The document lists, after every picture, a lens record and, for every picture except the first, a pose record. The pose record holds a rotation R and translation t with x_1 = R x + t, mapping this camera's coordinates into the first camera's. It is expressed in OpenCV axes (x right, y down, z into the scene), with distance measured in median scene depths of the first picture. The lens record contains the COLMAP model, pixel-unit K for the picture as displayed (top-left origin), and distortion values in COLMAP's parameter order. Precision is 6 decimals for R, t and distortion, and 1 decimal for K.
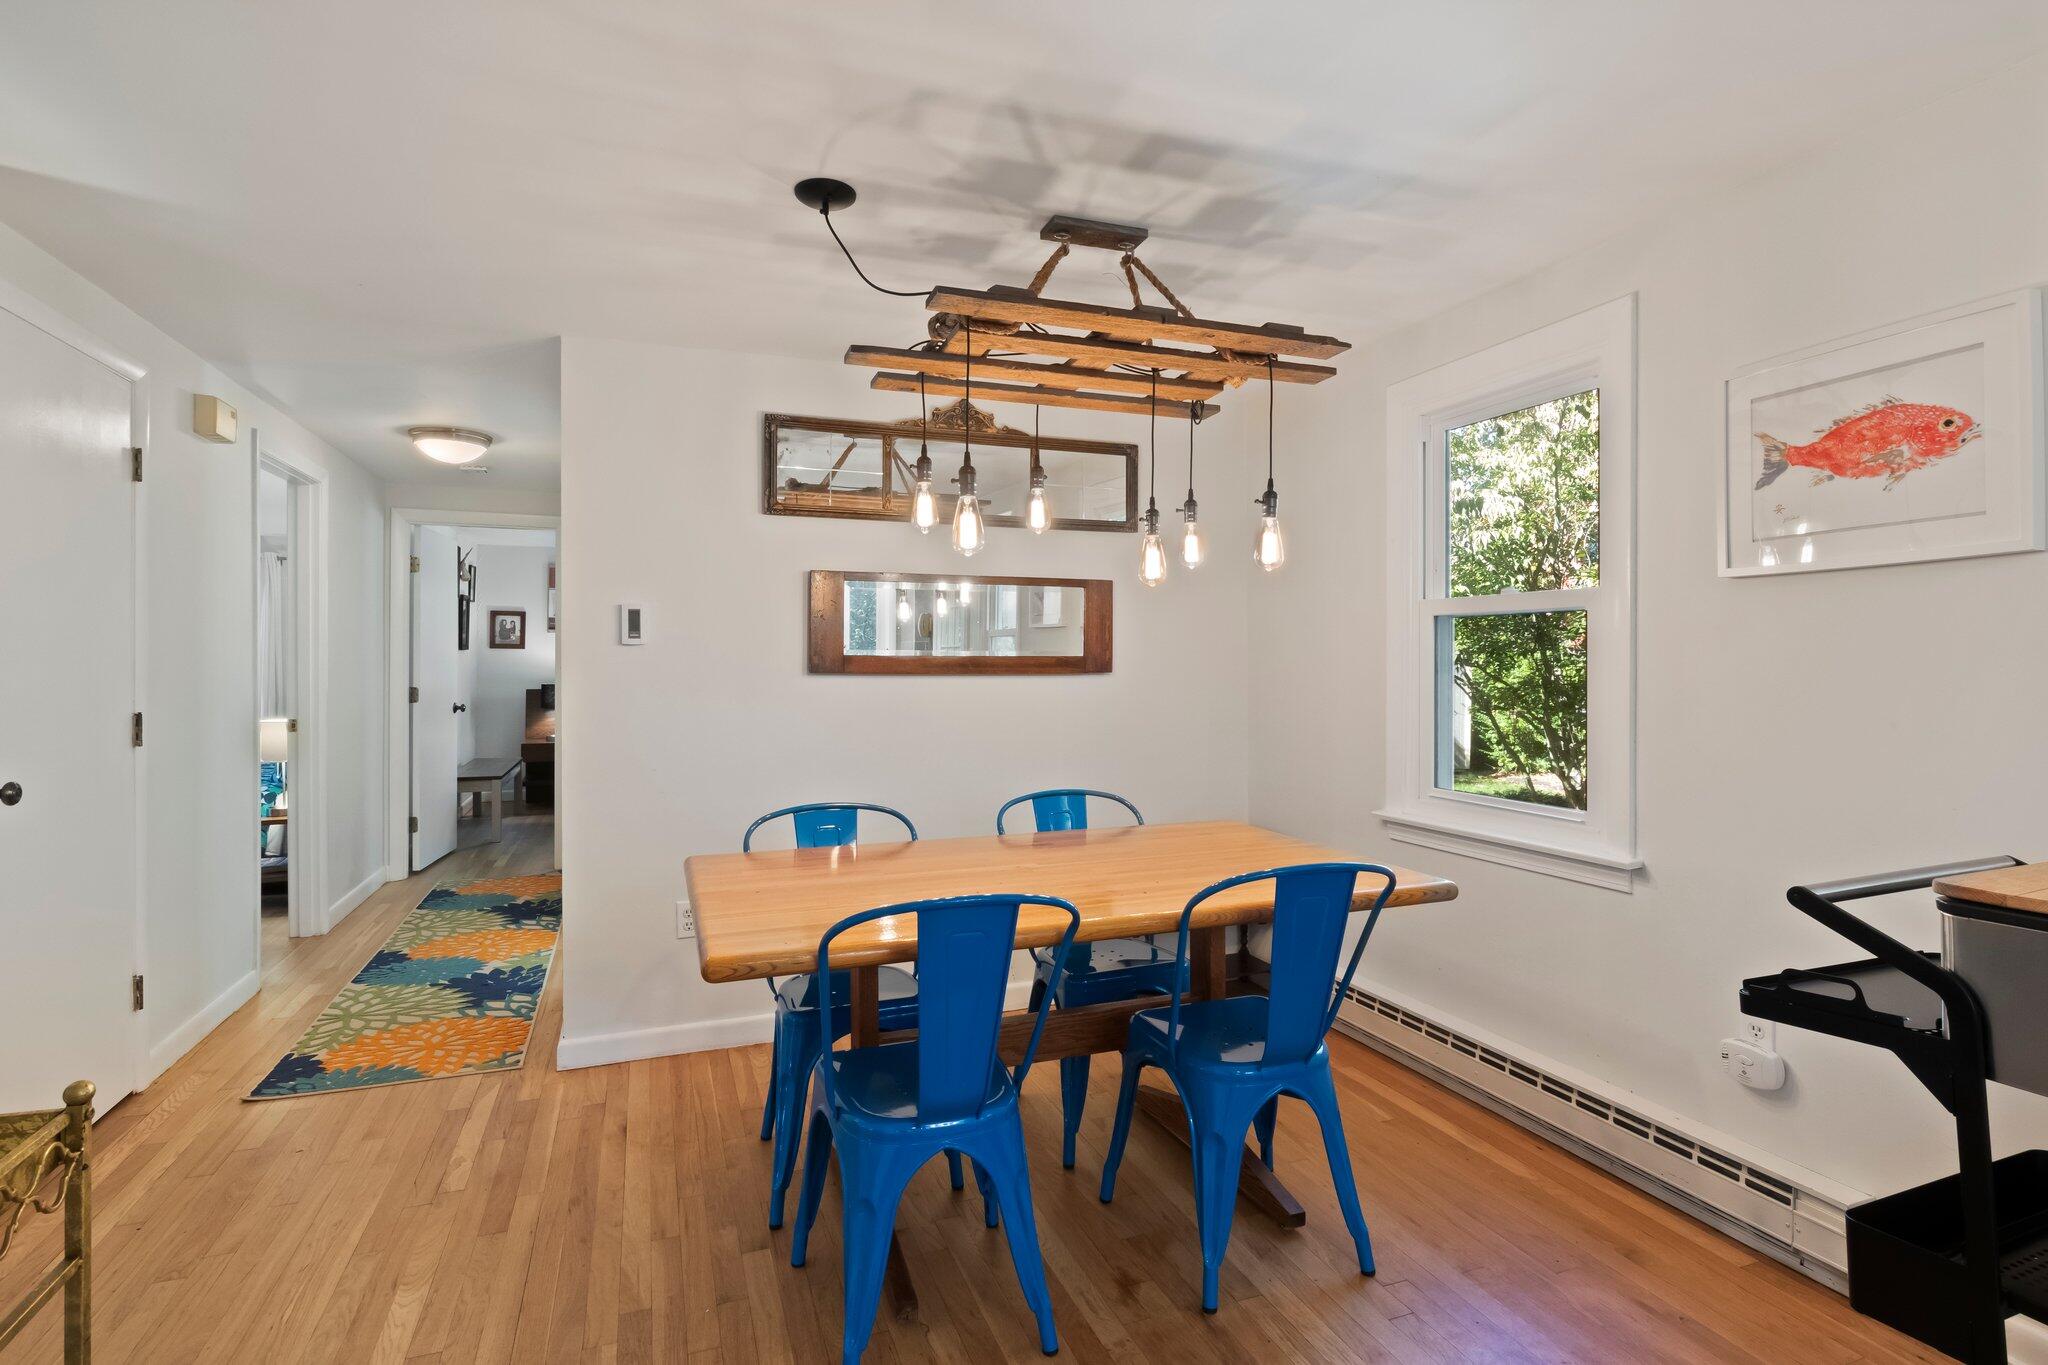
lens RADIAL K [[1024.6, 0, 1045.7], [0, 1024.6, 662.9], [0, 0, 1]] dist [-0.000728, -0.000688]
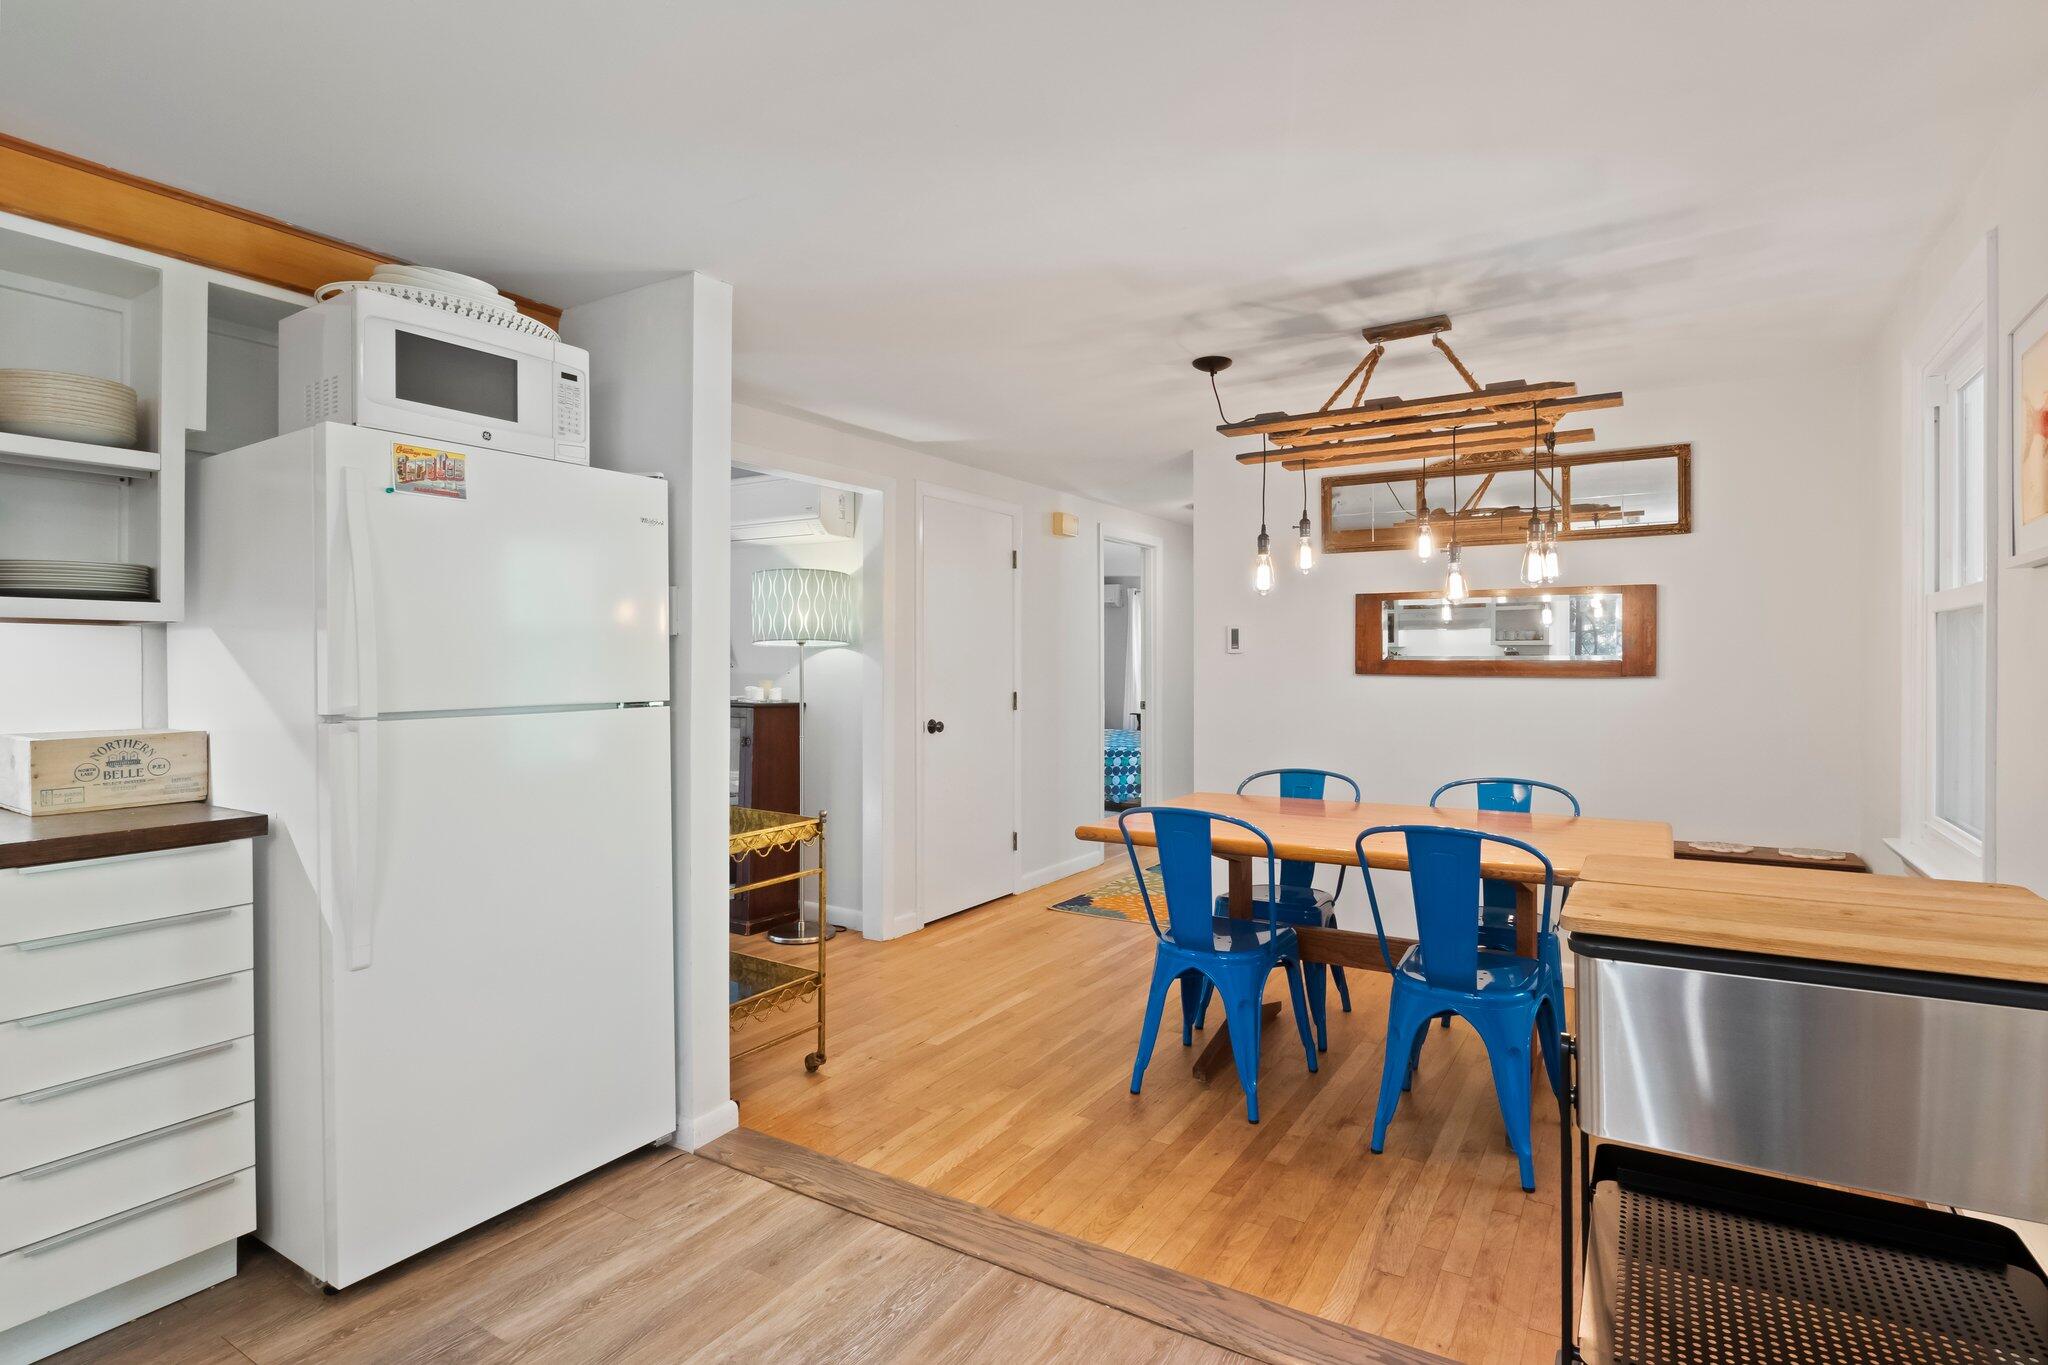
lens RADIAL K [[1024.6, 0, 1045.7], [0, 1024.6, 662.9], [0, 0, 1]] dist [-0.000728, -0.000688]
pose [[0.612245, 0.001001, -0.790668, 0.763919], [-0.001552, 0.999999, 0.000064, -0.004439], [0.790667, 0.001188, 0.612246, -0.128080]]
